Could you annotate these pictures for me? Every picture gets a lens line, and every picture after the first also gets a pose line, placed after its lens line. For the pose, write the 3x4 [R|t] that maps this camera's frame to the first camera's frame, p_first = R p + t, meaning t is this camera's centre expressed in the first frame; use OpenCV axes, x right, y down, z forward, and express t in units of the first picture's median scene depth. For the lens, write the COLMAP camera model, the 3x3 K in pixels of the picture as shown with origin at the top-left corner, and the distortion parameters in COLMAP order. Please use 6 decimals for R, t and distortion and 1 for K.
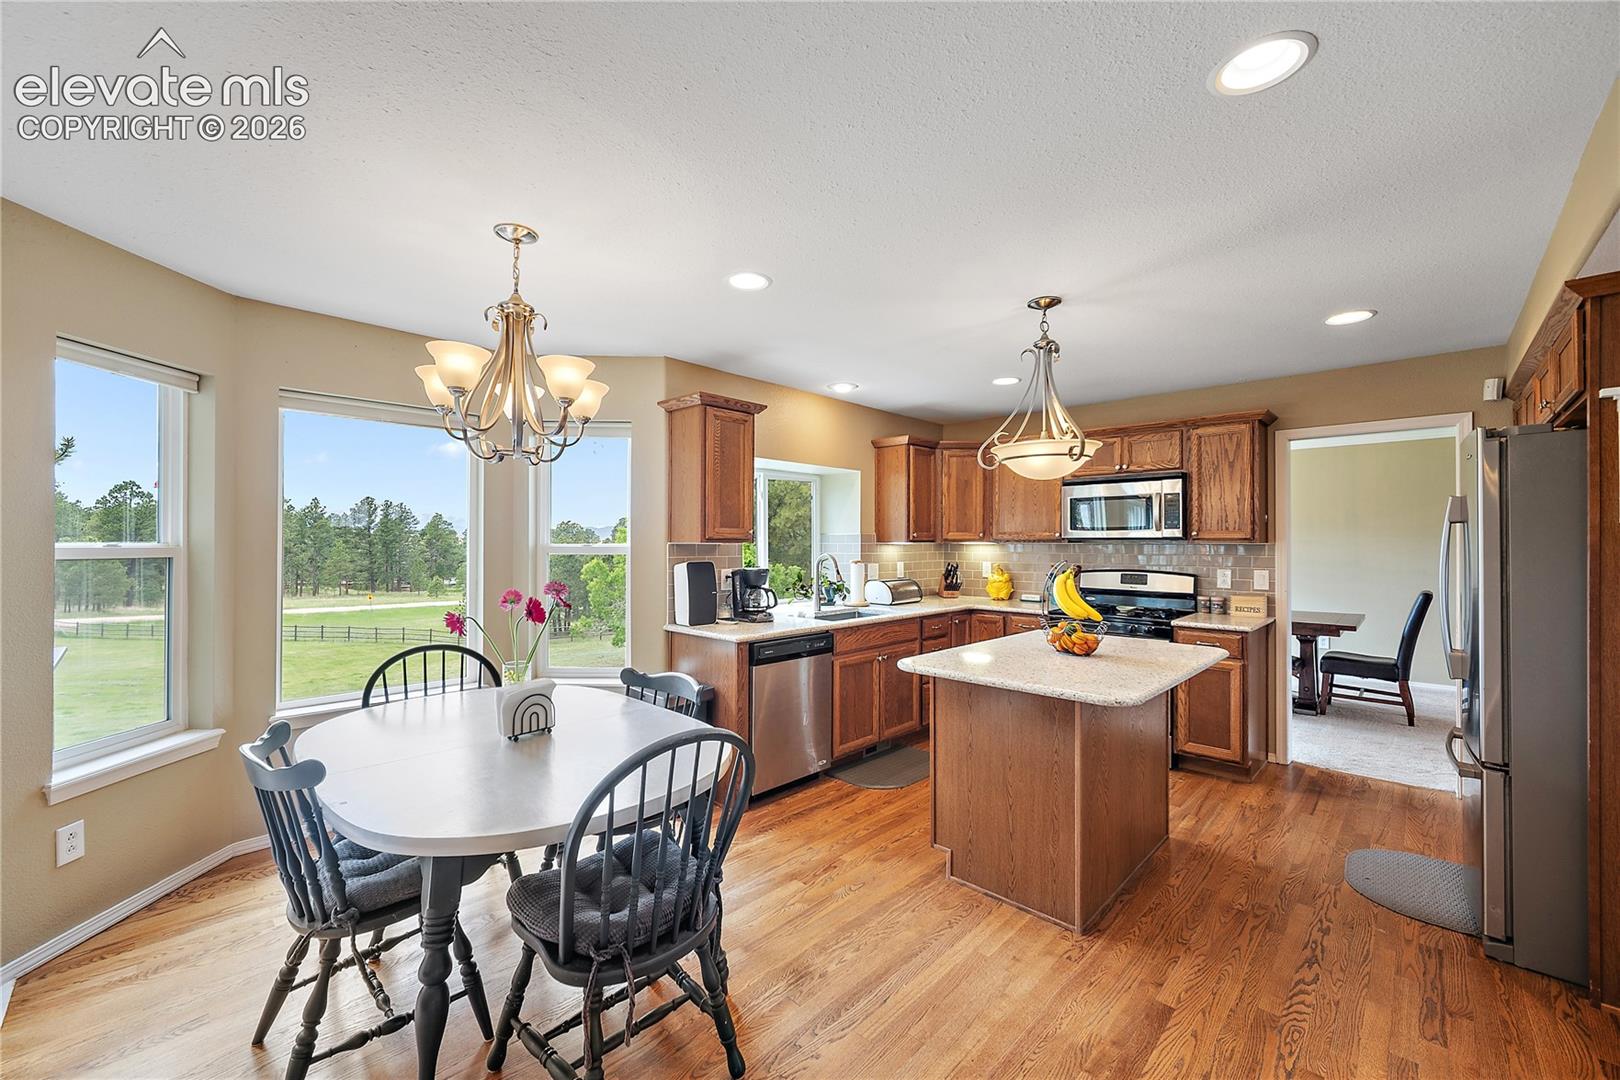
lens RADIAL K [[635.7, 0, 796.5], [0, 635.7, 537.0], [0, 0, 1]] dist [-0.000732, -0.001131]
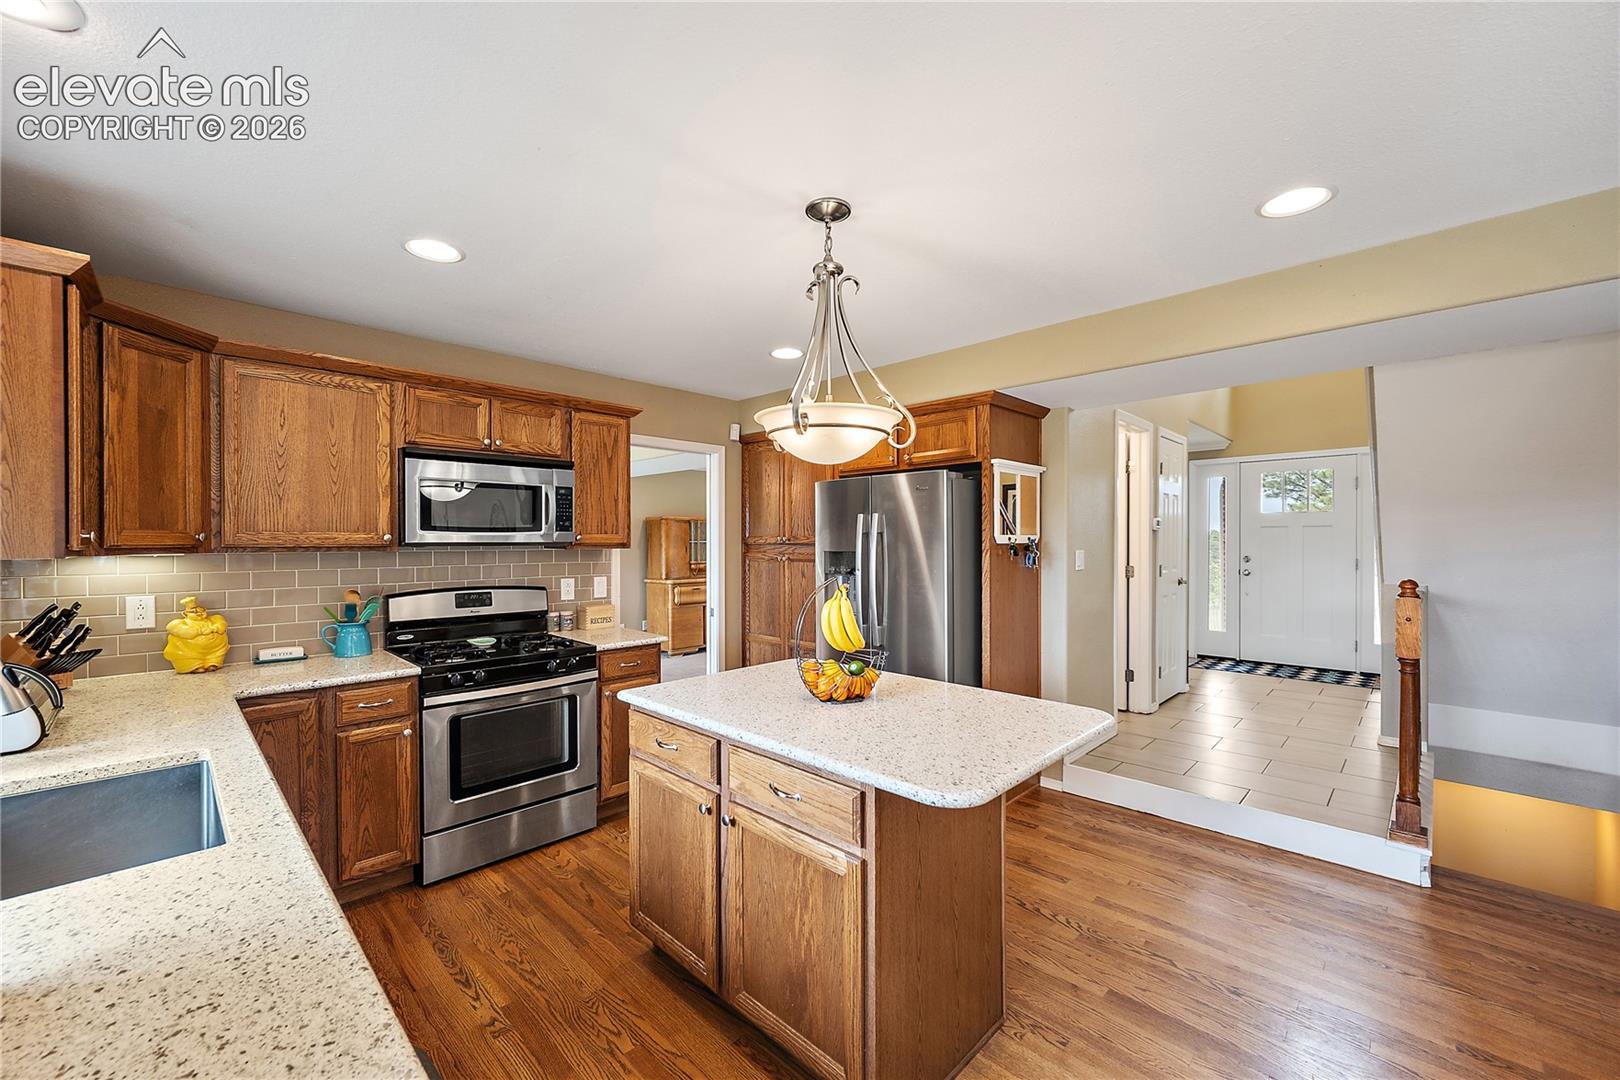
lens RADIAL K [[635.7, 0, 814.7], [0, 635.7, 544.1], [0, 0, 1]] dist [-0.000732, -0.001131]
pose [[-0.010013, -0.005936, 0.999932, -0.221564], [-0.004989, 0.999970, 0.005887, -0.003324], [-0.999937, -0.004929, -0.010042, 0.729030]]
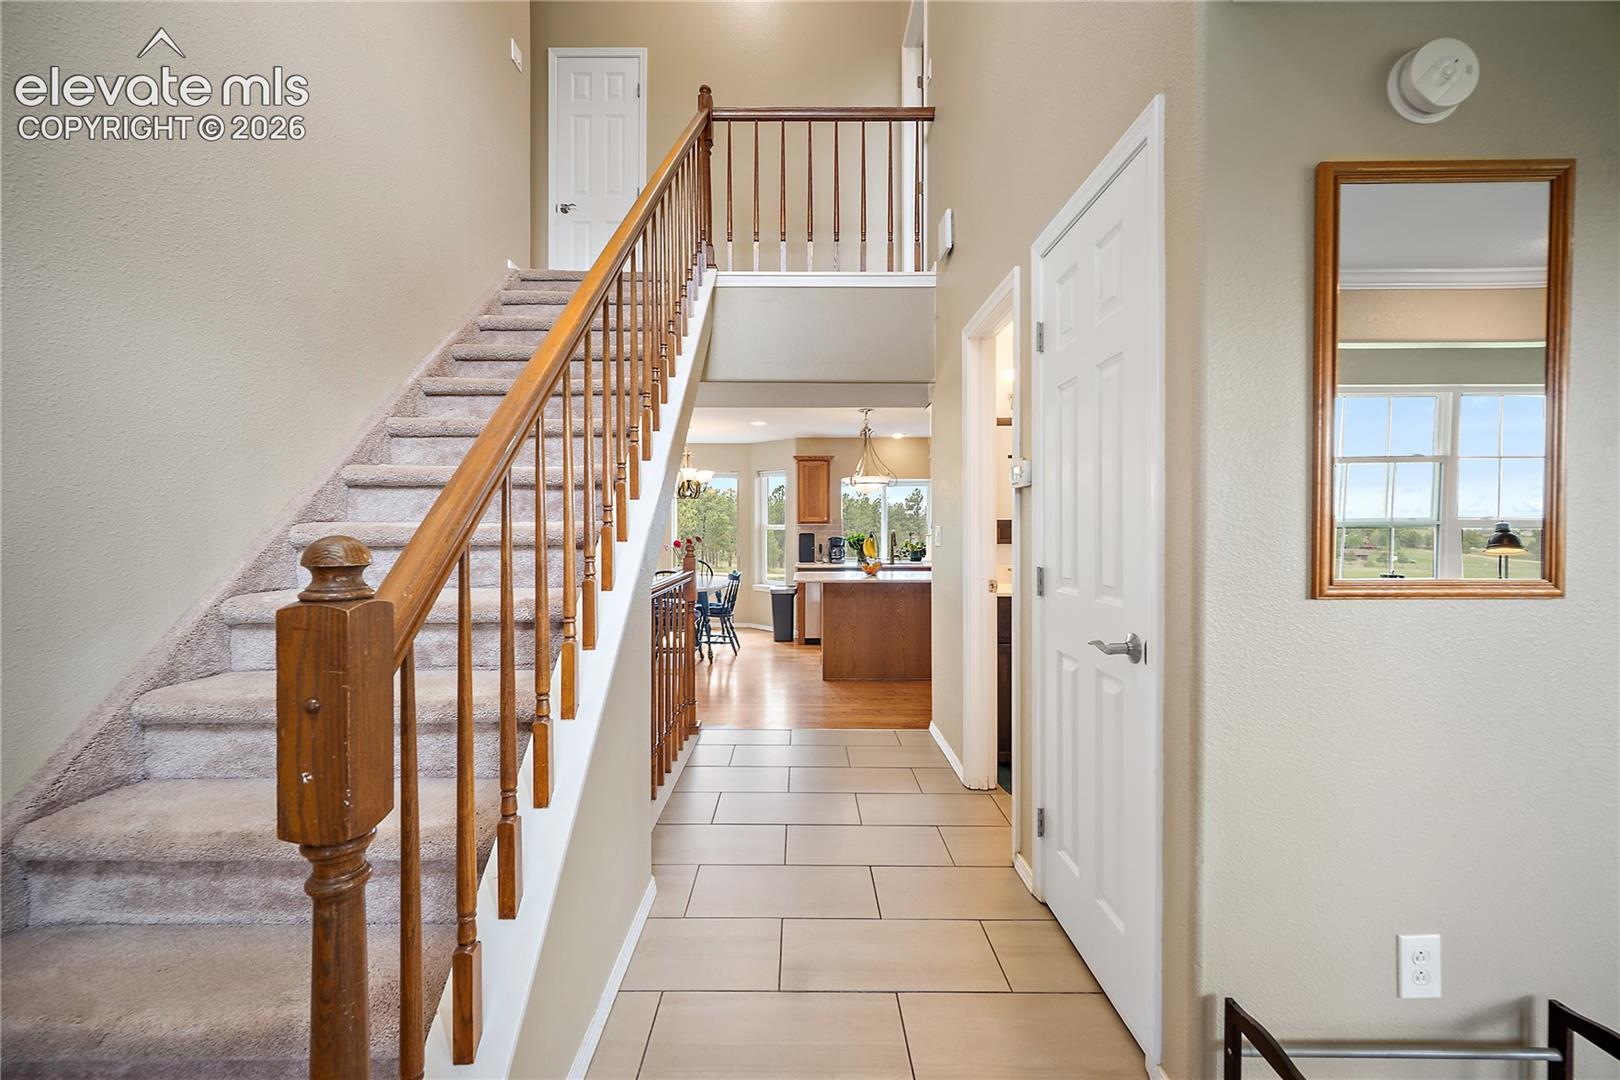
lens RADIAL K [[635.7, 0, 806.7], [0, 635.7, 533.2], [0, 0, 1]] dist [-0.000732, -0.001131]
pose [[0.702084, 0.007706, -0.712052, 1.262985], [0.007759, 0.999799, 0.018470, -0.000189], [0.712052, -0.018492, 0.701884, -0.458125]]
